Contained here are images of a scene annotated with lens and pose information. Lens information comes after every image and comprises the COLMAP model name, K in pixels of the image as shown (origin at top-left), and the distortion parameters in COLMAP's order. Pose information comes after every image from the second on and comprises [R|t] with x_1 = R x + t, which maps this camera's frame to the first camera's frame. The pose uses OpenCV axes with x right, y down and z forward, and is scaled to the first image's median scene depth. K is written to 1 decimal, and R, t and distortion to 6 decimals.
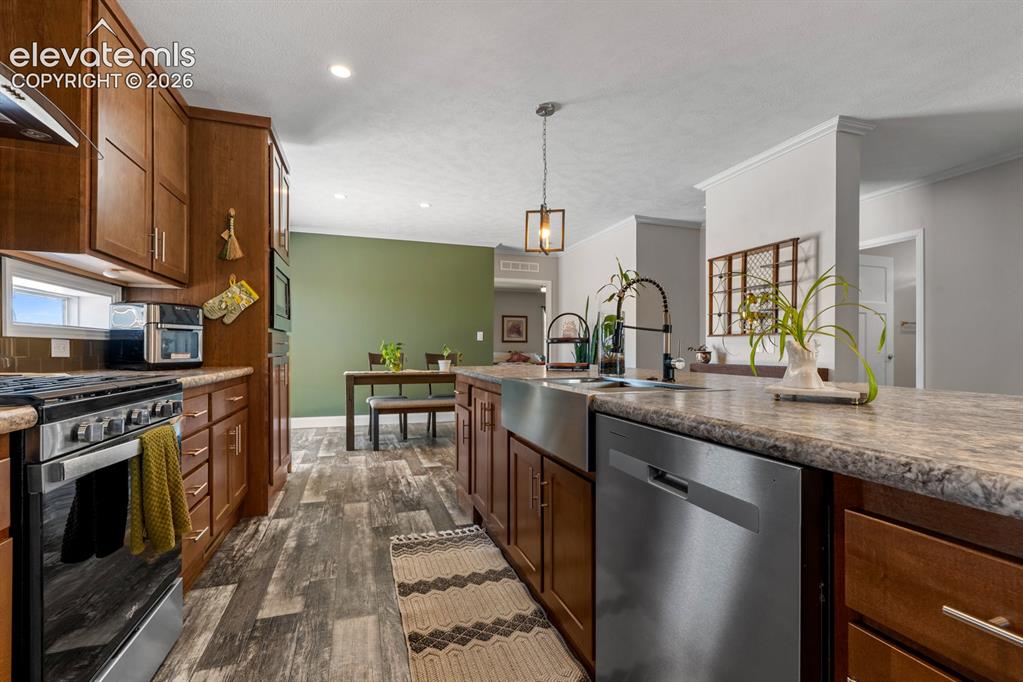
lens RADIAL K [[462.1, 0, 510.2], [0, 462.1, 358.5], [0, 0, 1]] dist [0.000065, -0.000716]
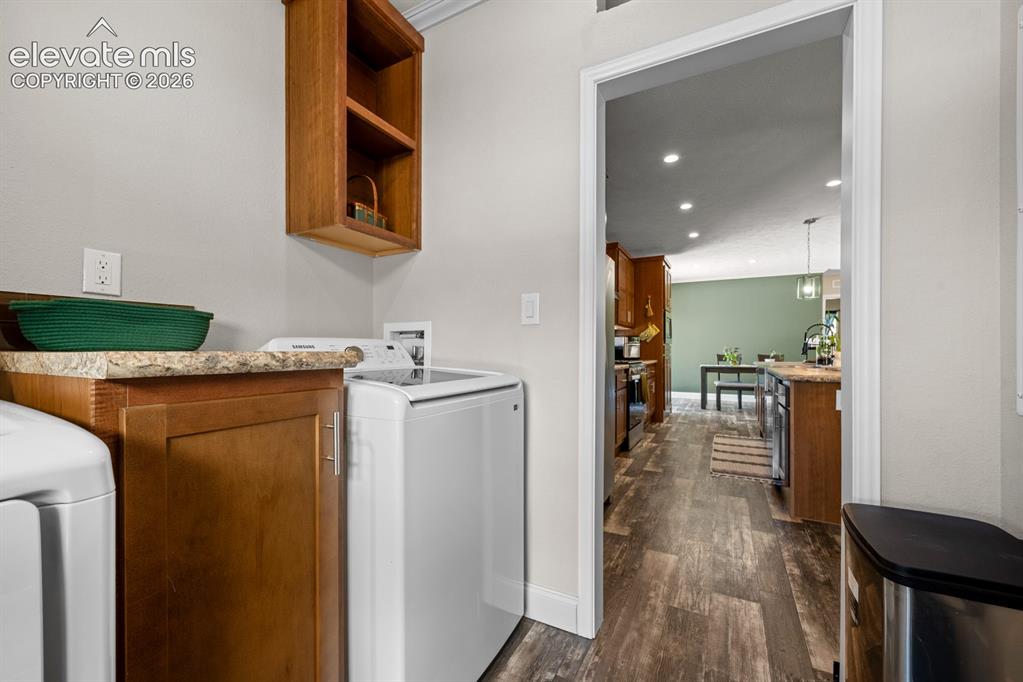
lens RADIAL K [[407.9, 0, 504.6], [0, 407.9, 345.3], [0, 0, 1]] dist [0.000362, -0.001231]
pose [[0.687117, -0.014882, -0.726394, 0.365107], [-0.010053, 0.999500, -0.029987, 0.012283], [0.726477, 0.027907, 0.686624, -0.859941]]
